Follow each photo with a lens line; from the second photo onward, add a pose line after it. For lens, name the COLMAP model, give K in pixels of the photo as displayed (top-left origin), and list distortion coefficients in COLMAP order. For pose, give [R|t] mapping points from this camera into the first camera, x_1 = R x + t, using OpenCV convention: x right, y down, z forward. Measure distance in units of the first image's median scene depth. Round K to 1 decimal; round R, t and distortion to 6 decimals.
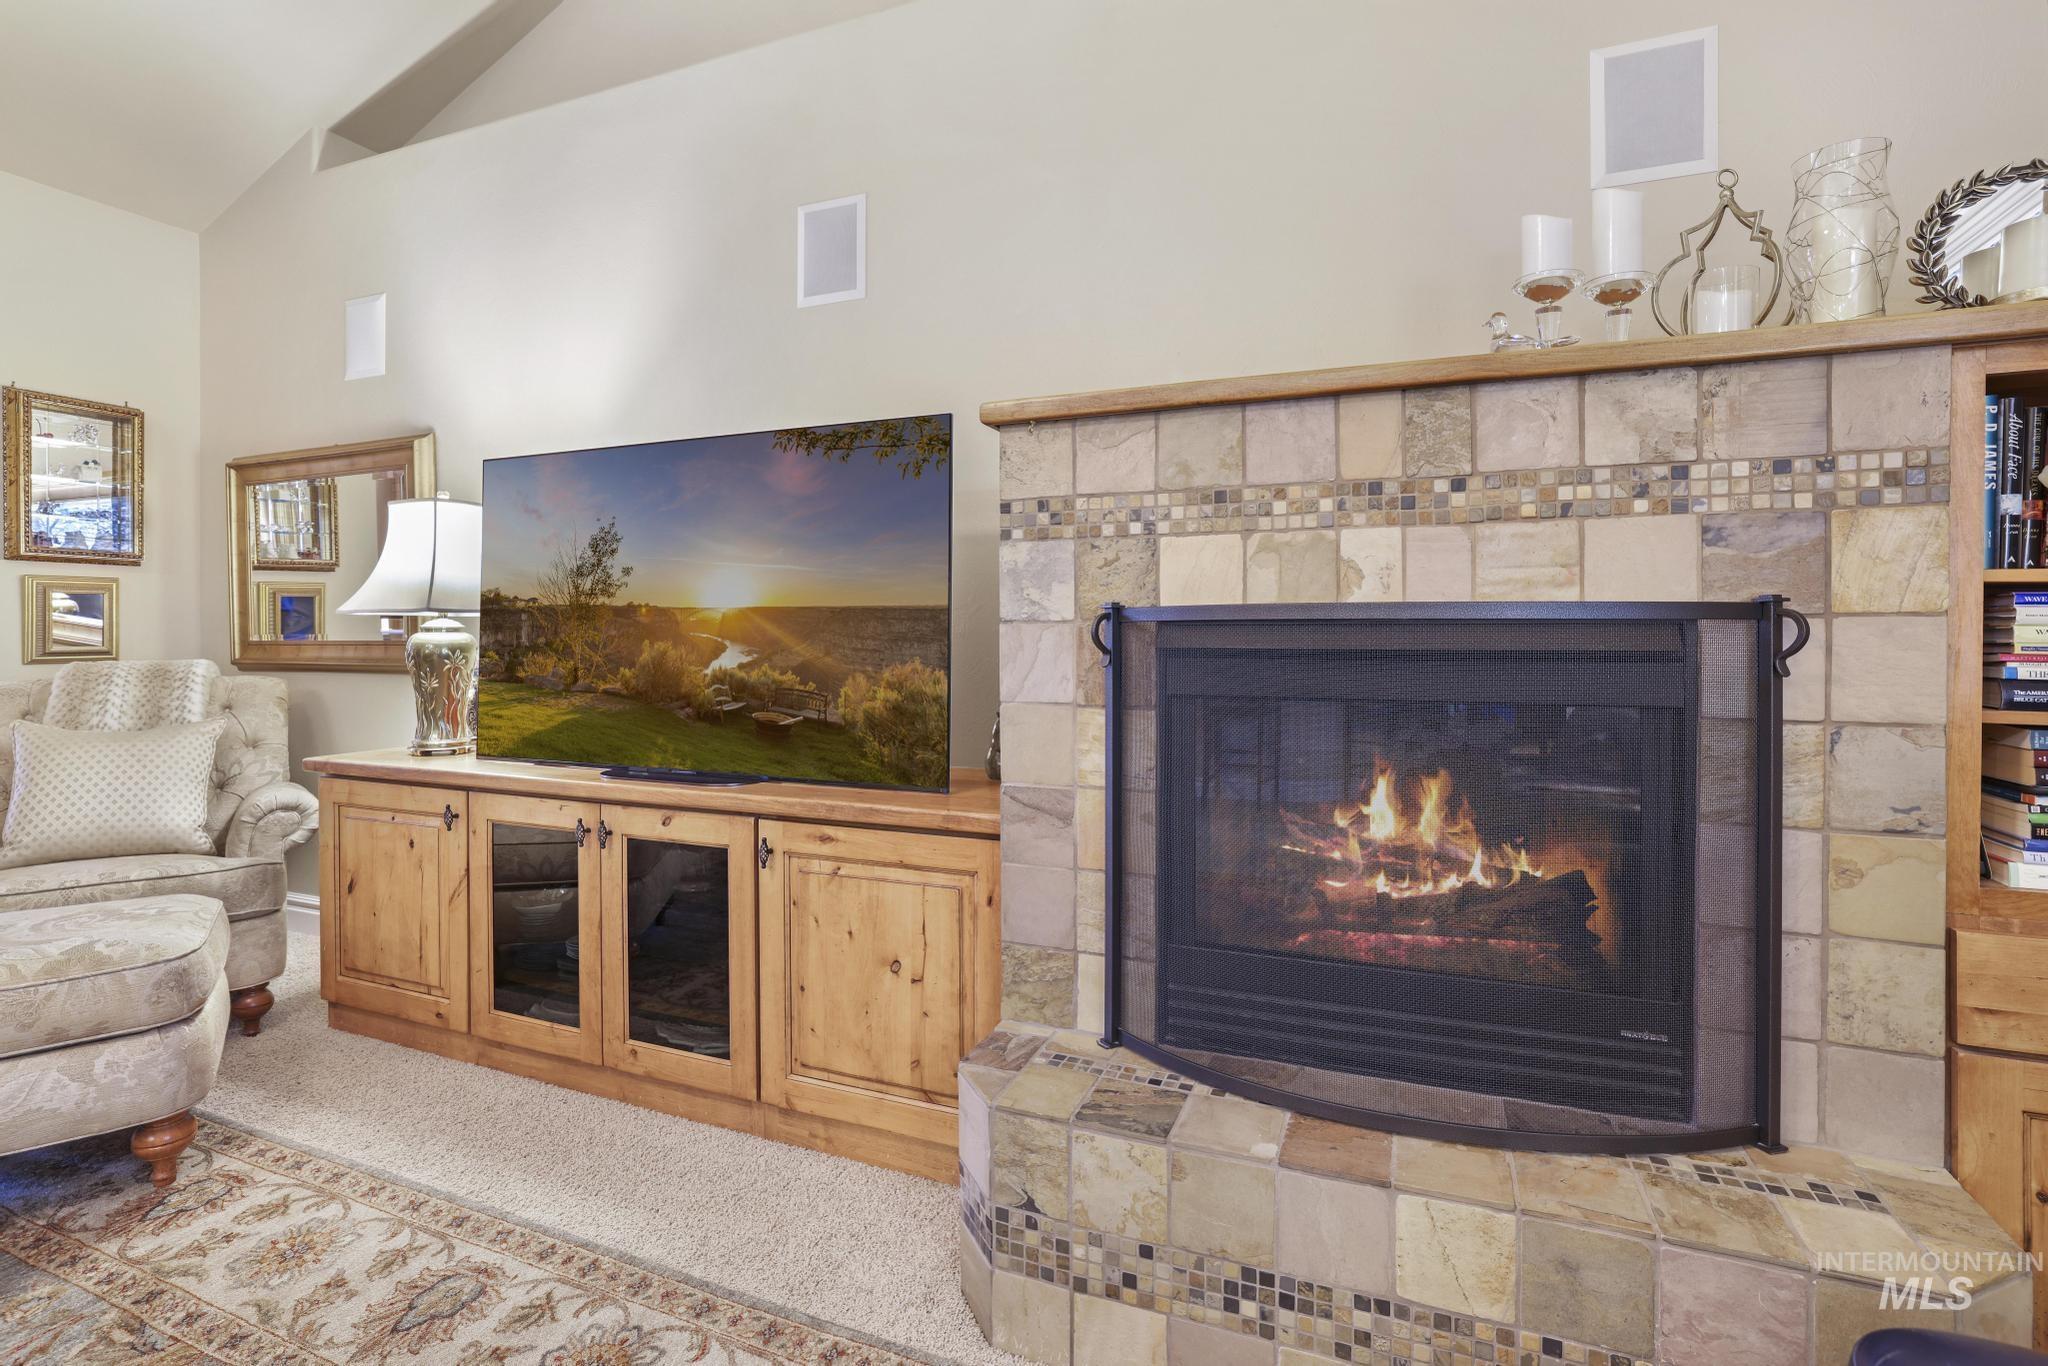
lens RADIAL K [[946.5, 0, 1000.7], [0, 946.5, 637.7], [0, 0, 1]] dist [-0.018523, 0.001891]
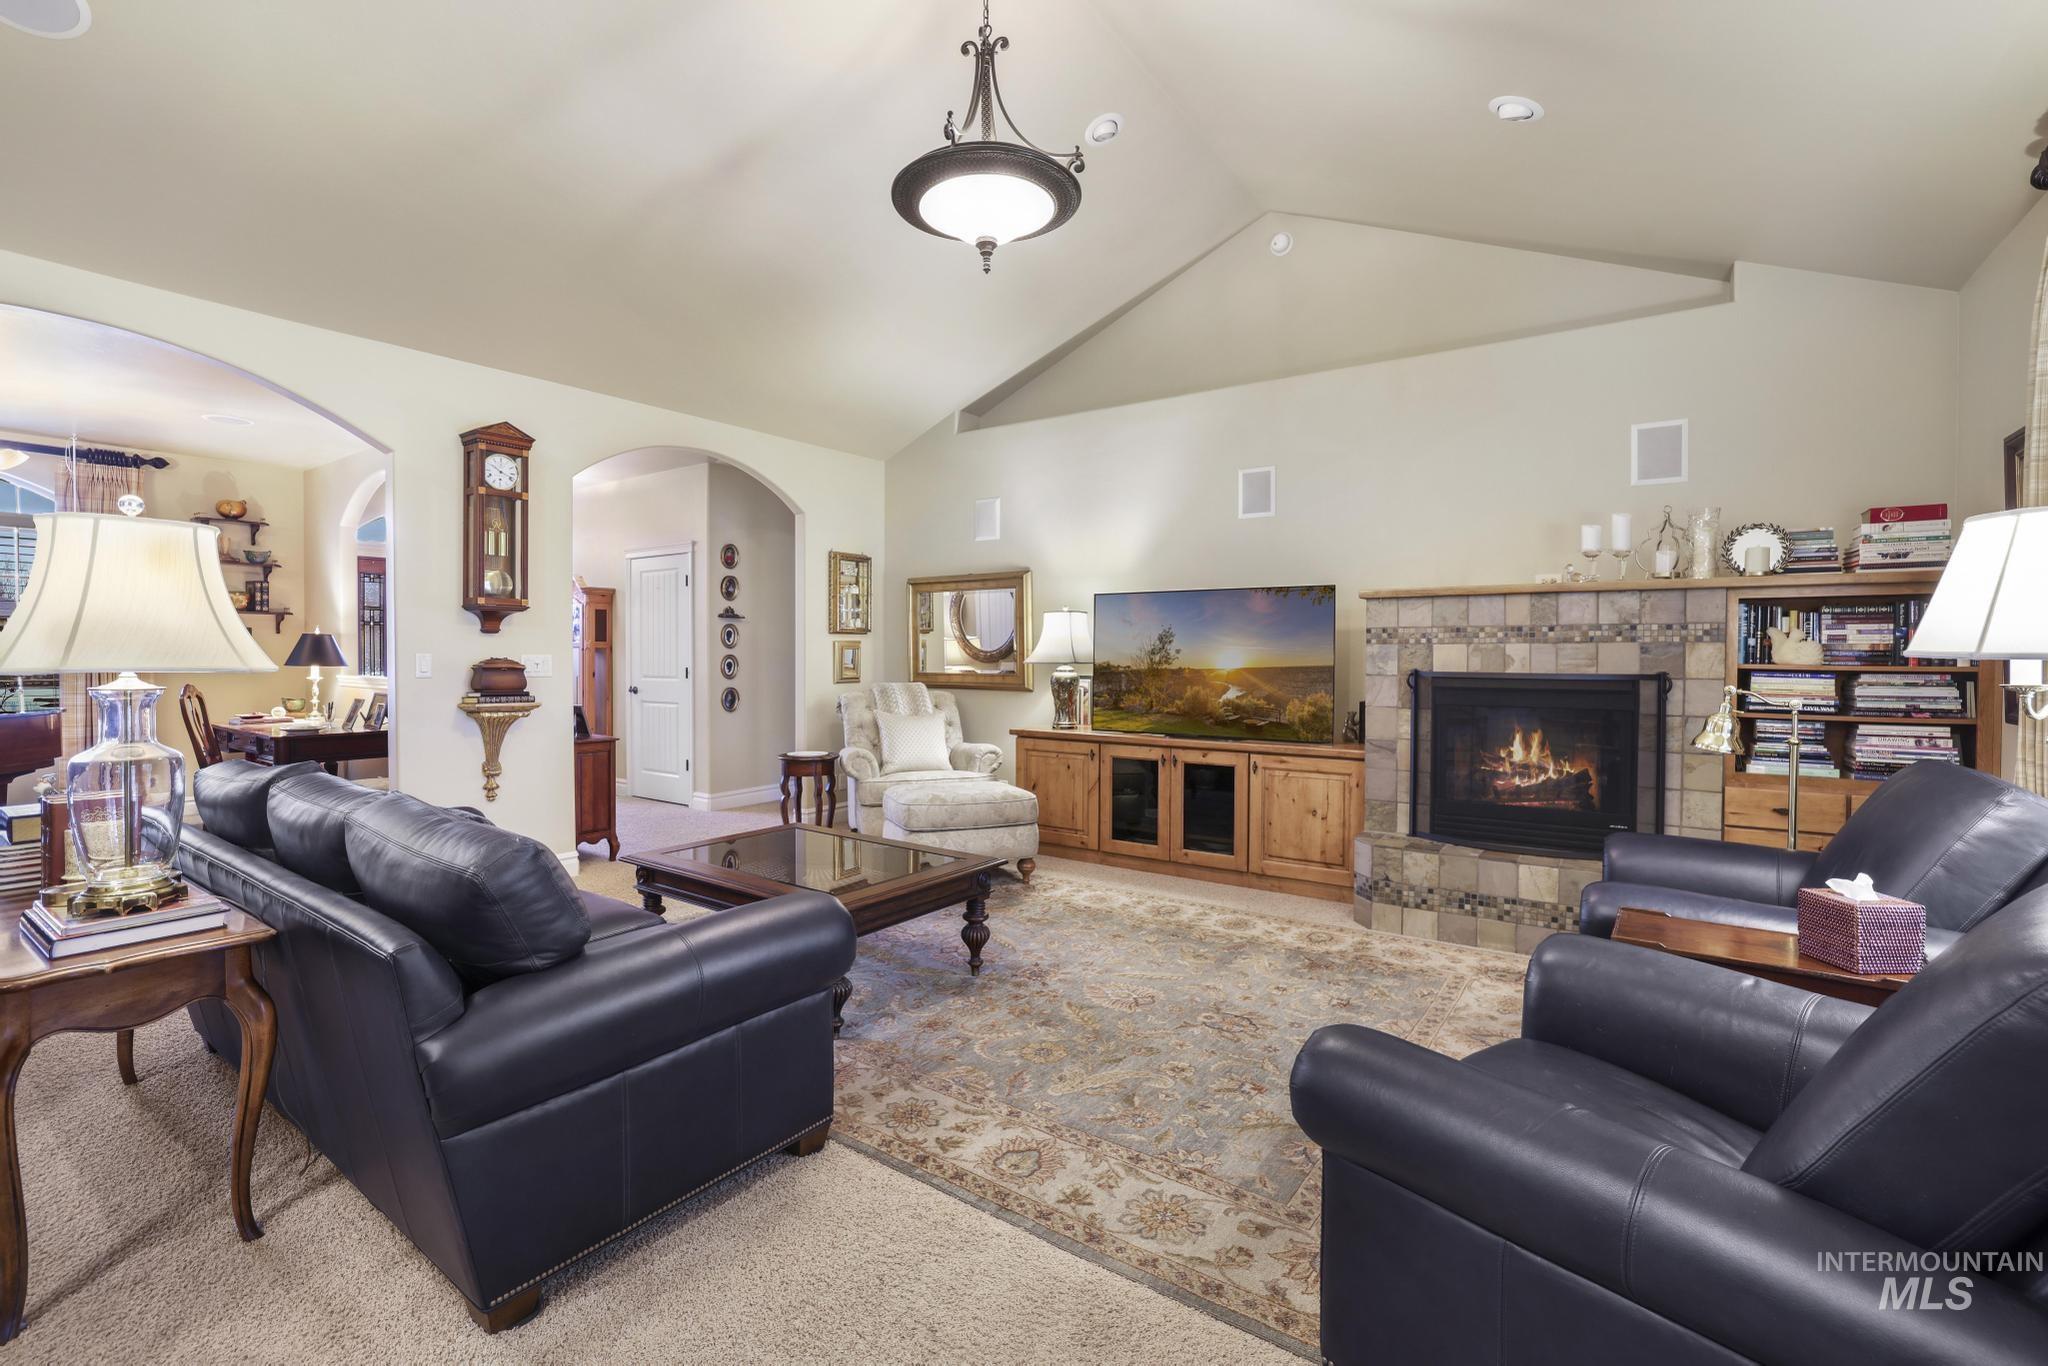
lens RADIAL K [[905.1, 0, 1010.1], [0, 905.1, 663.5], [0, 0, 1]] dist [-0.035075, 0.011424]
pose [[0.978070, 0.005825, -0.208197, -0.467469], [-0.003878, 0.999945, 0.009759, -0.073321], [0.208242, -0.008737, 0.978038, -1.709481]]
